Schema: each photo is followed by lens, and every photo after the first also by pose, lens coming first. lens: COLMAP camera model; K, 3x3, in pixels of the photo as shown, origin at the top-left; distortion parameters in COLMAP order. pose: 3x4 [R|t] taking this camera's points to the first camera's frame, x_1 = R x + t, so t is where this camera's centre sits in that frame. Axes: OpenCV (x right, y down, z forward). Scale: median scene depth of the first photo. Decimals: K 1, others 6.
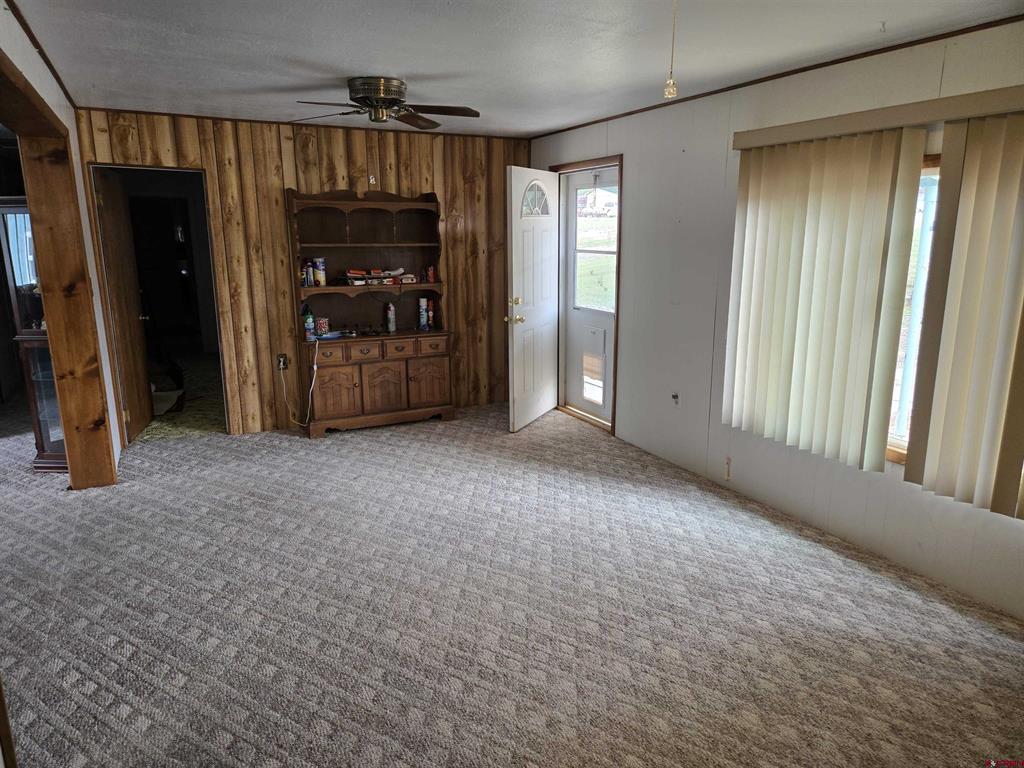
lens RADIAL K [[679.1, 0, 511.8], [0, 679.1, 390.1], [0, 0, 1]] dist [0.070750, -0.067594]
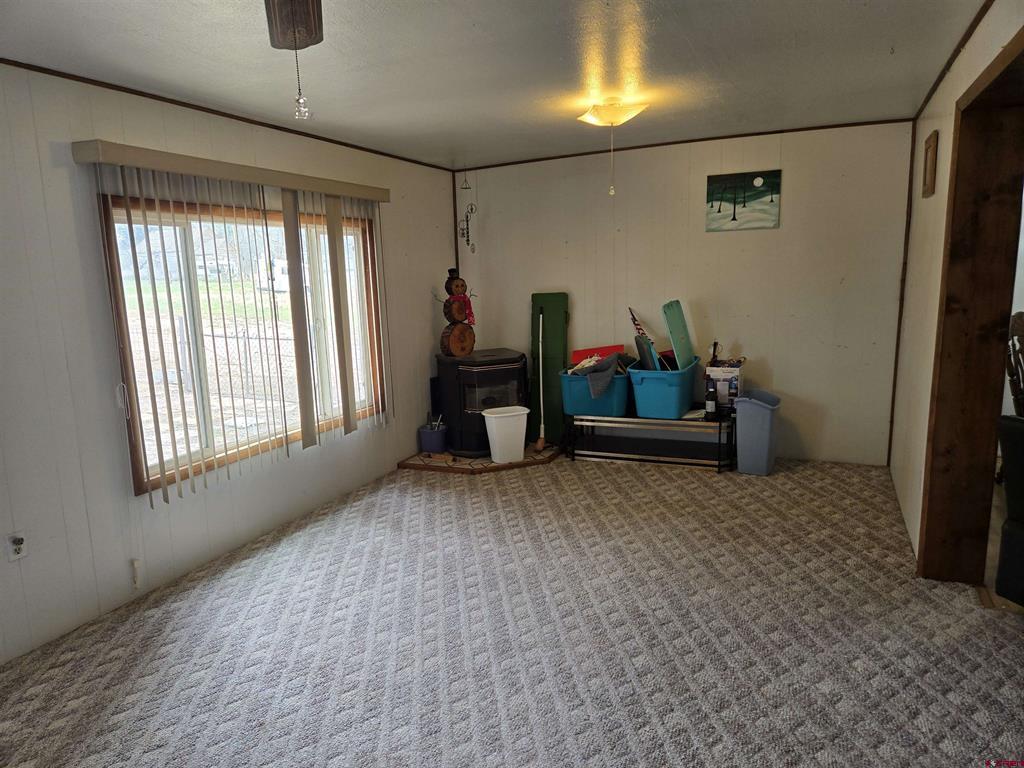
lens RADIAL K [[679.1, 0, 502.0], [0, 679.1, 382.3], [0, 0, 1]] dist [0.070750, -0.067594]
pose [[-0.622519, -0.105393, 0.775476, -0.768177], [0.210694, 0.931735, 0.295766, -0.336696], [-0.753710, 0.347508, -0.557817, 1.556655]]
